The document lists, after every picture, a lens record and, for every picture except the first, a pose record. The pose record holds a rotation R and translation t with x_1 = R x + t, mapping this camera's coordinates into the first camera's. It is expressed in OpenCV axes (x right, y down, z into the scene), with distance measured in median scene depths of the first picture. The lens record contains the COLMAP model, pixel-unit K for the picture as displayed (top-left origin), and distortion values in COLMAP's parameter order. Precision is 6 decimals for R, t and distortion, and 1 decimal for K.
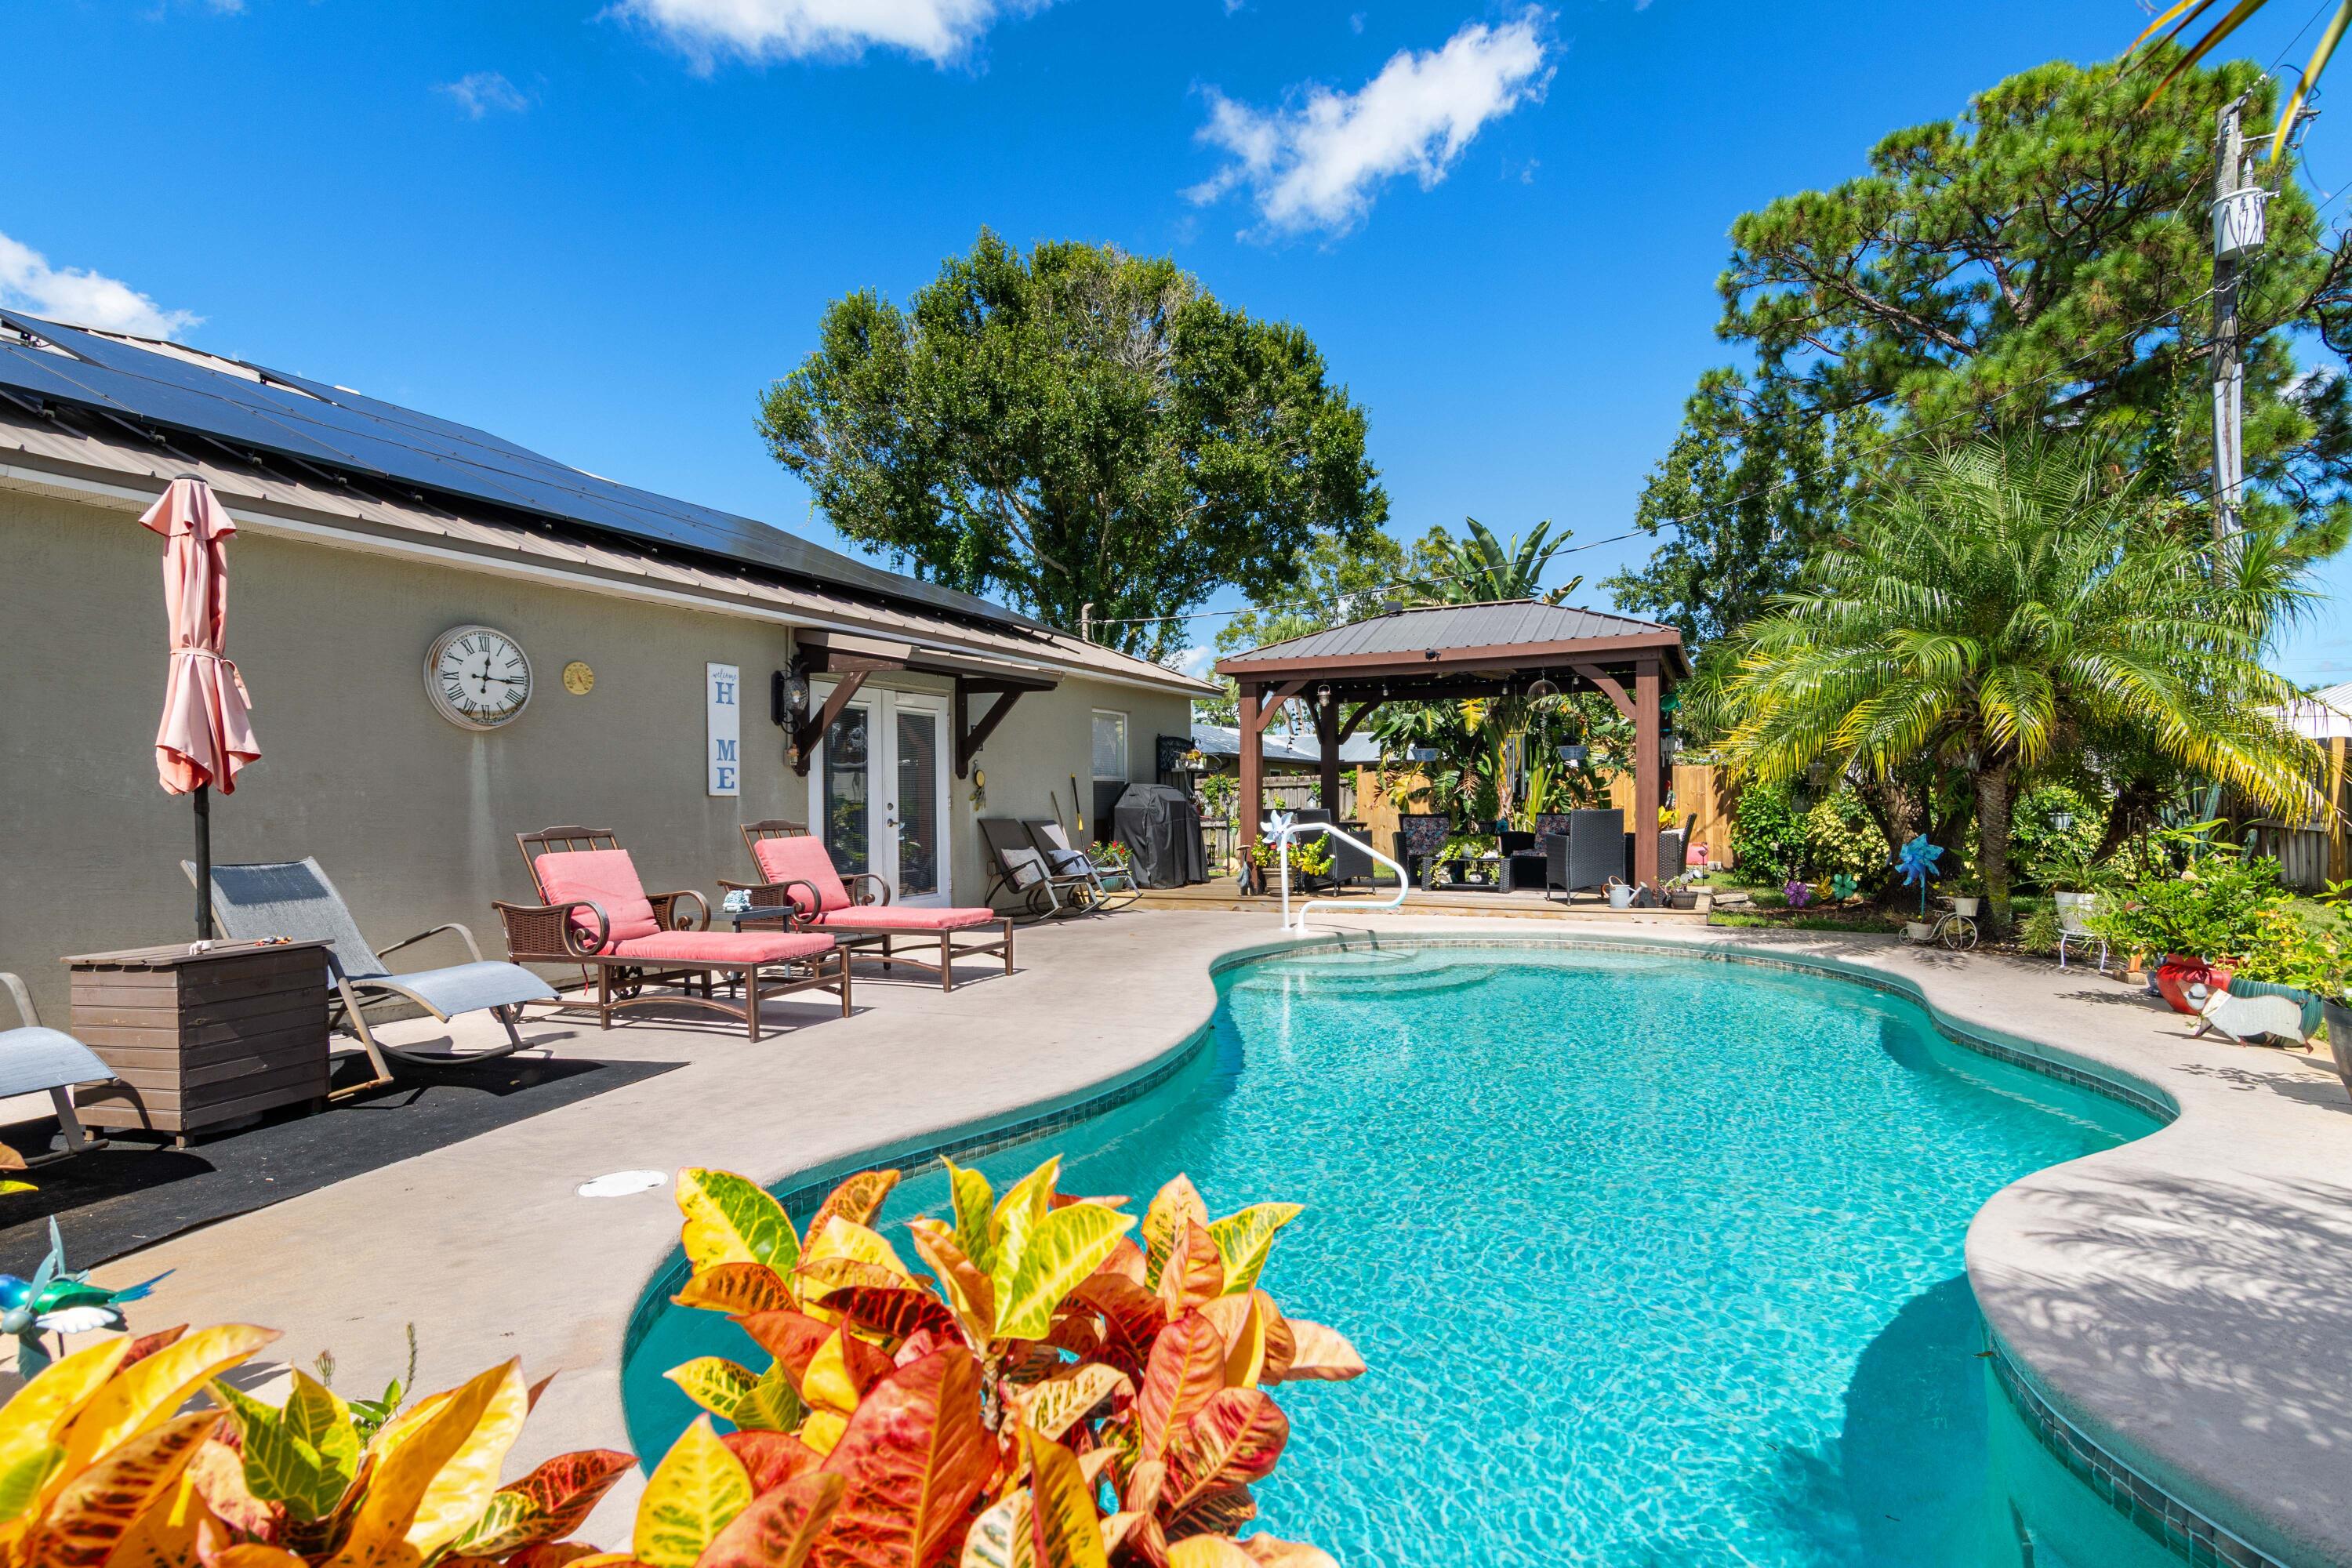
lens RADIAL K [[1158.3, 0, 1174.5], [0, 1158.3, 807.9], [0, 0, 1]] dist [-0.001827, -0.000842]
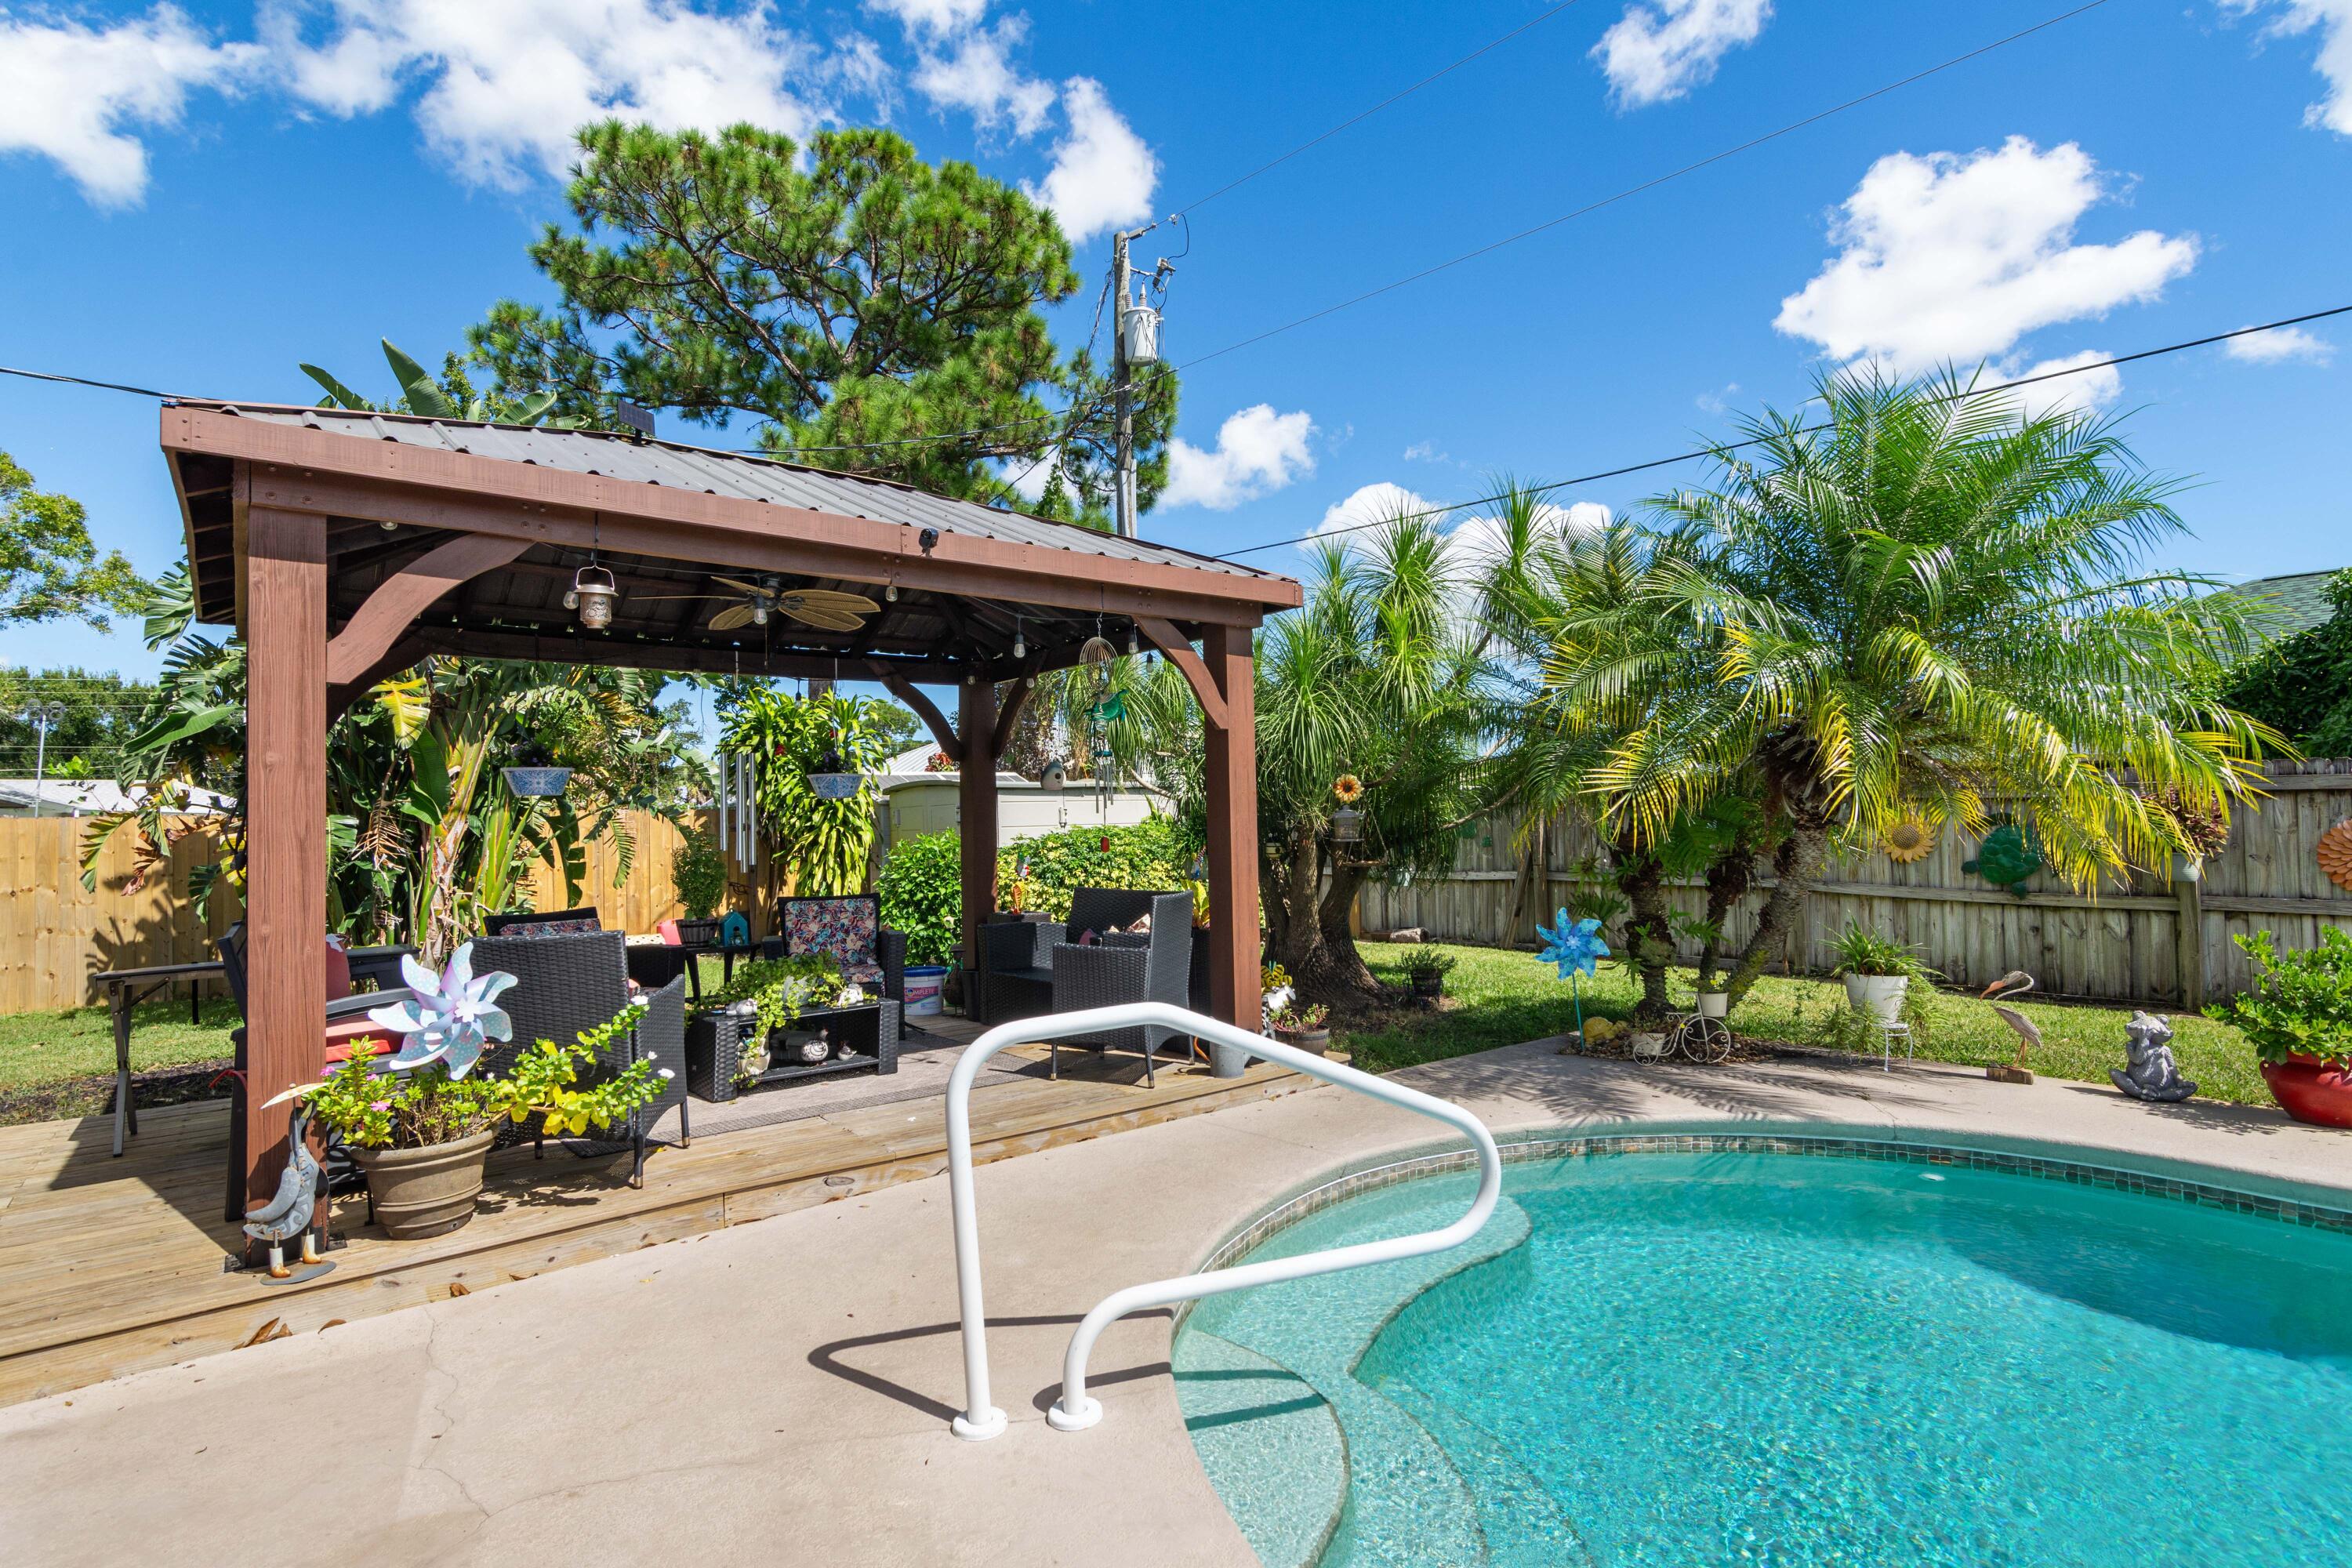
lens RADIAL K [[1156.9, 0, 1168.0], [0, 1156.9, 782.4], [0, 0, 1]] dist [-0.001316, 0.002040]
pose [[0.424393, 0.031353, 0.904935, -0.047429], [0.023572, 0.998679, -0.045656, -0.010265], [-0.905171, 0.040707, 0.423093, 0.311508]]
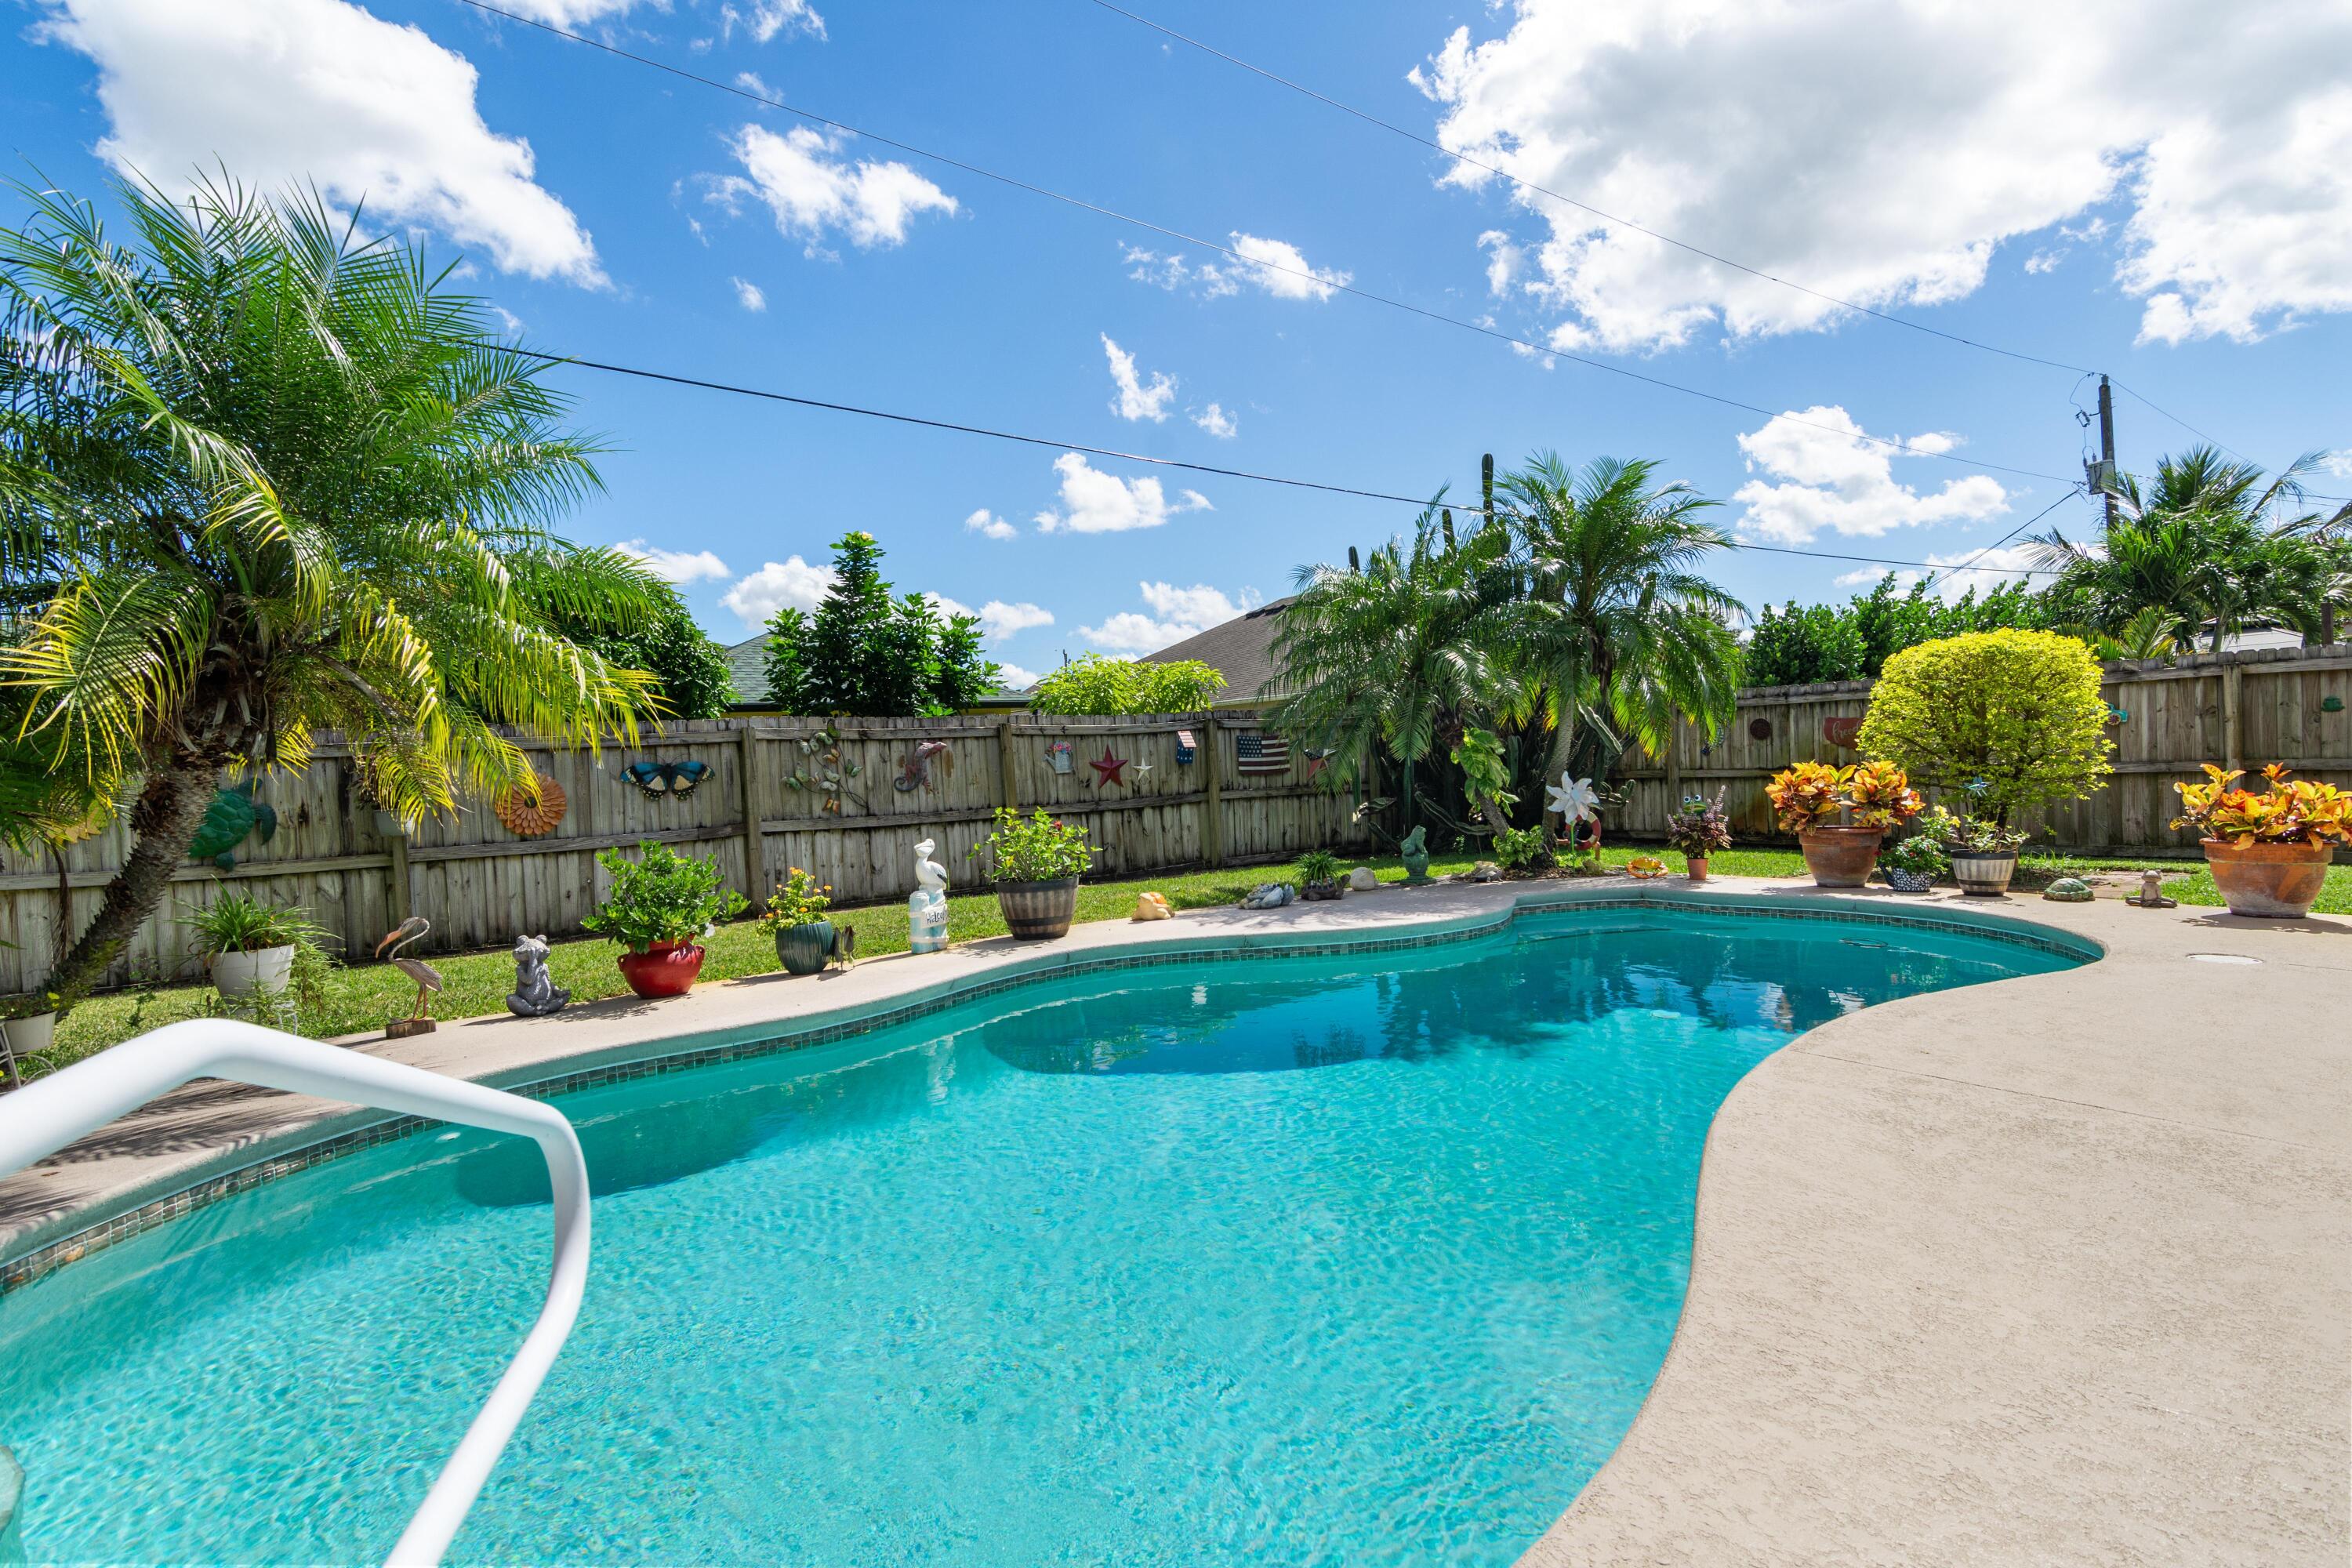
lens RADIAL K [[1133.3, 0, 1176.0], [0, 1133.3, 784.0], [0, 0, 1]] dist [-0.001637, -0.000387]
pose [[-0.879450, 0.039853, 0.474319, 0.000470], [0.060090, 0.997812, 0.027578, -0.002291], [-0.472182, 0.052756, -0.879921, 0.372772]]
